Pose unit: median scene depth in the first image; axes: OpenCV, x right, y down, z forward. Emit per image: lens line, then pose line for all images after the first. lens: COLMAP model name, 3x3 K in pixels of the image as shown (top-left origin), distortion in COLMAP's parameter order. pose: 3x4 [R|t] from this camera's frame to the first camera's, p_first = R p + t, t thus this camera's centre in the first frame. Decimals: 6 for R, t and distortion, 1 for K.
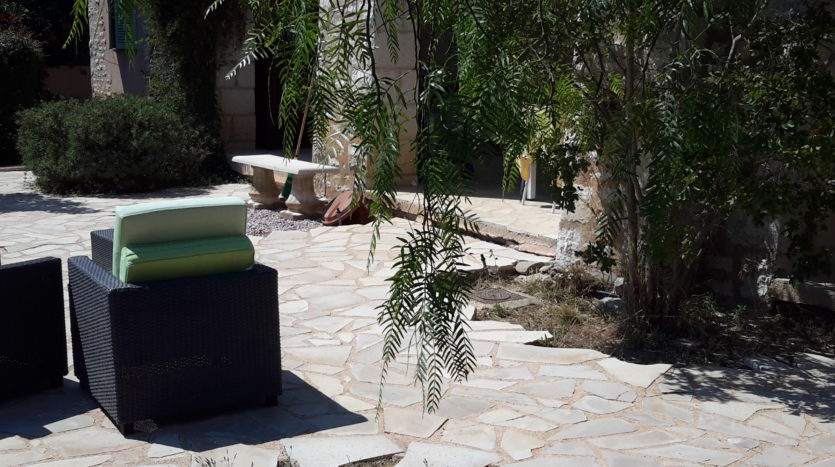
lens RADIAL K [[995.1, 0, 416.5], [0, 995.1, 231.4], [0, 0, 1]] dist [0.101271, 0.000000]
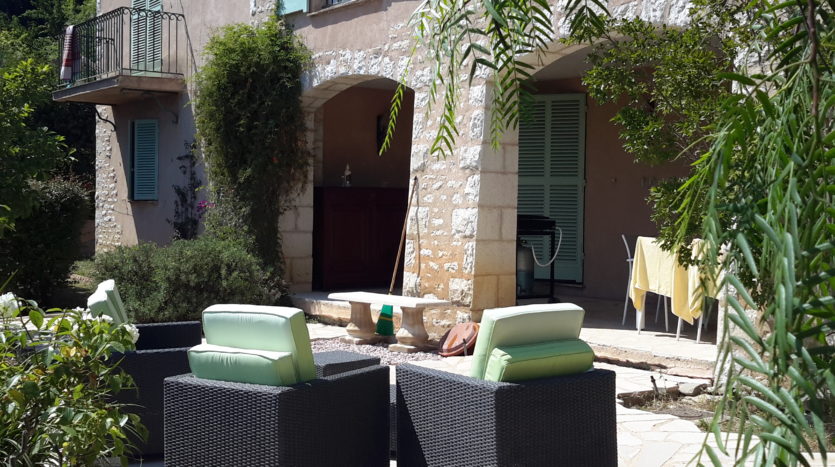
lens RADIAL K [[995.1, 0, 418.9], [0, 995.1, 234.1], [0, 0, 1]] dist [0.101271, 0.000000]
pose [[0.997208, -0.006086, 0.074423, -0.185712], [0.017291, 0.988403, -0.150864, 0.022344], [-0.072641, 0.151730, 0.985749, -0.025008]]
